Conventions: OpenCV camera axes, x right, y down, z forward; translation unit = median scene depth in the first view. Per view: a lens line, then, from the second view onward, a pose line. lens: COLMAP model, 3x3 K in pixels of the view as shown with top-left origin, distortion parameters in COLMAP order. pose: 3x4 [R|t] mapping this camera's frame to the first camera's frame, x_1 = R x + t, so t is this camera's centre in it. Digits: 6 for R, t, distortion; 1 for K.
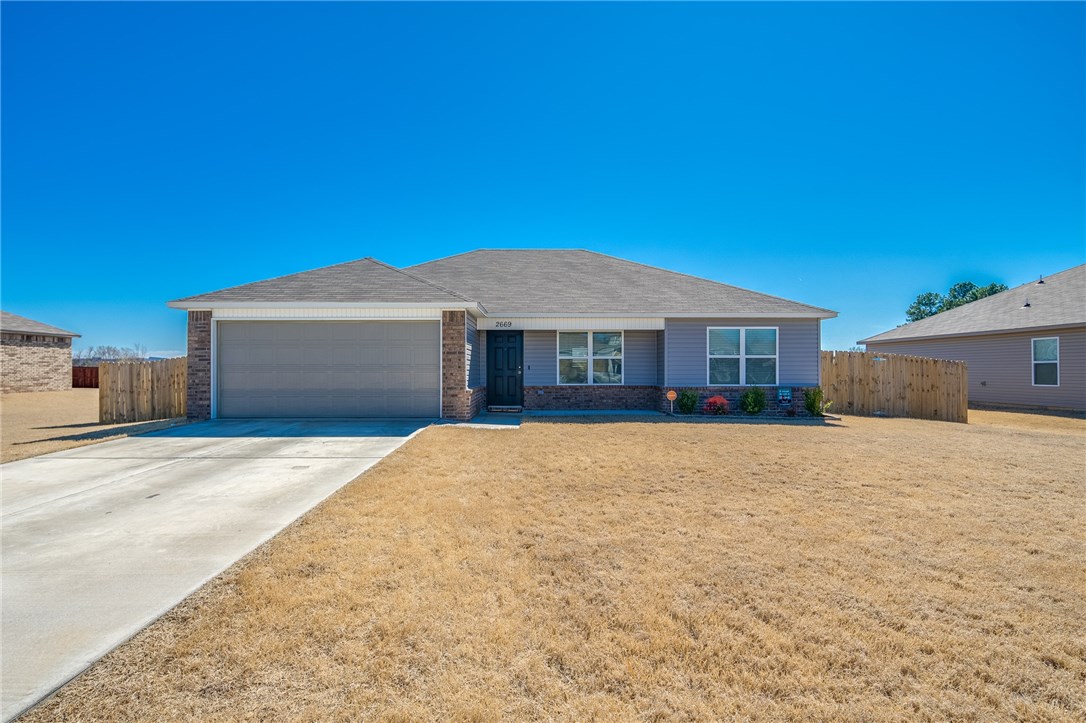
lens RADIAL K [[536.1, 0, 542.1], [0, 536.1, 366.0], [0, 0, 1]] dist [0.007267, 0.000463]
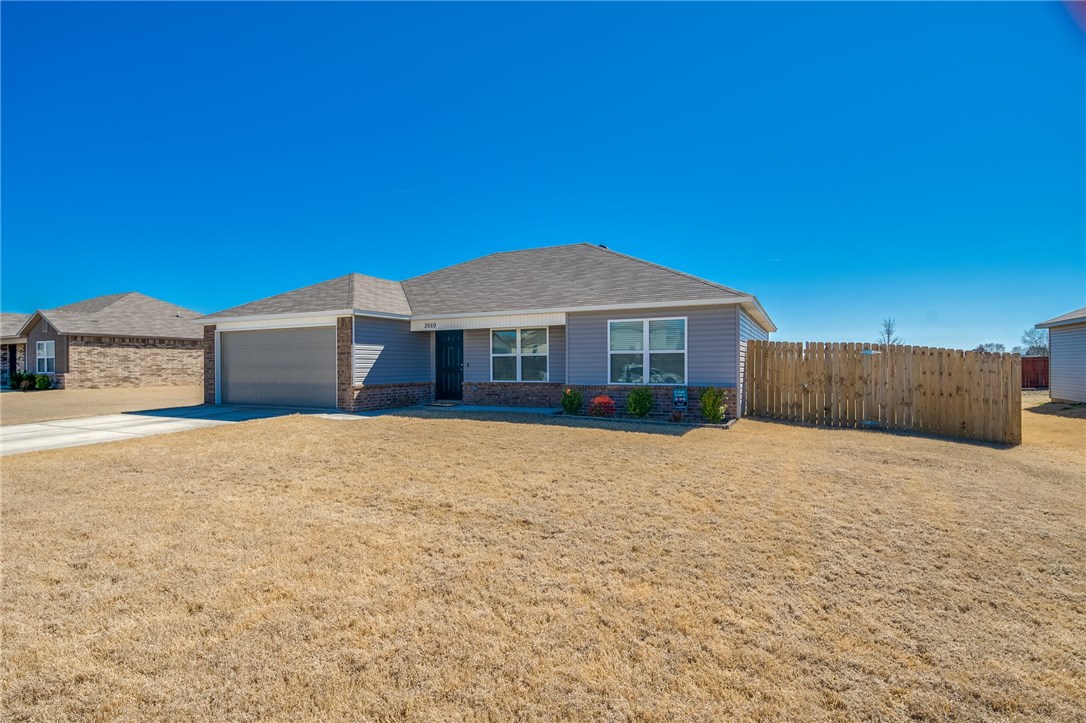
lens RADIAL K [[536.1, 0, 541.5], [0, 536.1, 366.6], [0, 0, 1]] dist [0.007267, 0.000463]
pose [[0.892201, -0.002439, -0.451632, 0.616818], [0.007535, 0.999927, 0.009484, -0.002852], [0.451576, -0.011865, 0.892154, 0.128532]]
